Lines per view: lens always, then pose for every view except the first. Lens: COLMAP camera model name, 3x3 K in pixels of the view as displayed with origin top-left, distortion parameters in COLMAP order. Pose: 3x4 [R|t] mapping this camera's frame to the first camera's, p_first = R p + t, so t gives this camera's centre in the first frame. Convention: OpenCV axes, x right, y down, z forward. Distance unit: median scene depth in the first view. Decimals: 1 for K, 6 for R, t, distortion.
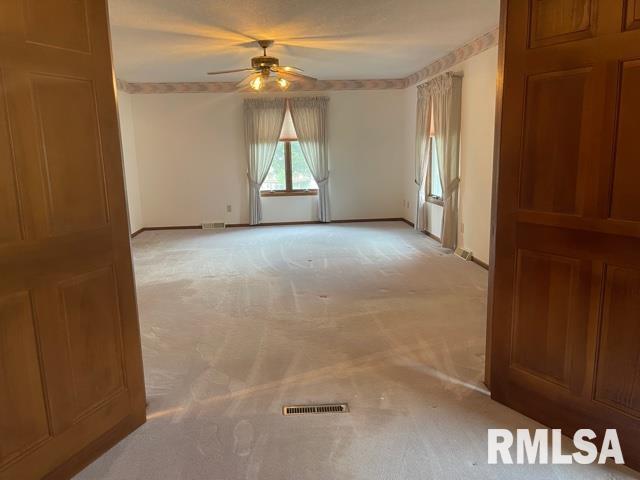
lens RADIAL K [[477.8, 0, 320.0], [0, 477.8, 240.0], [0, 0, 1]] dist [0.104890, -0.187580]
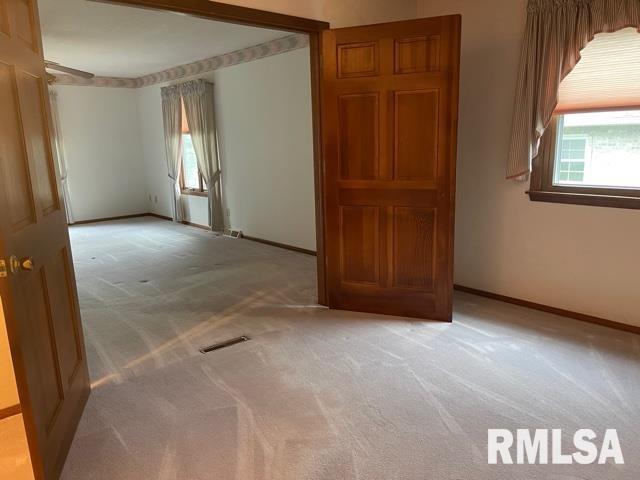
lens RADIAL K [[477.8, 0, 320.0], [0, 477.8, 240.0], [0, 0, 1]] dist [0.104890, -0.187580]
pose [[0.800622, -0.121659, 0.586689, -0.236105], [0.121473, 0.991793, 0.039896, 0.023932], [-0.586728, 0.039325, 0.808829, -0.088987]]
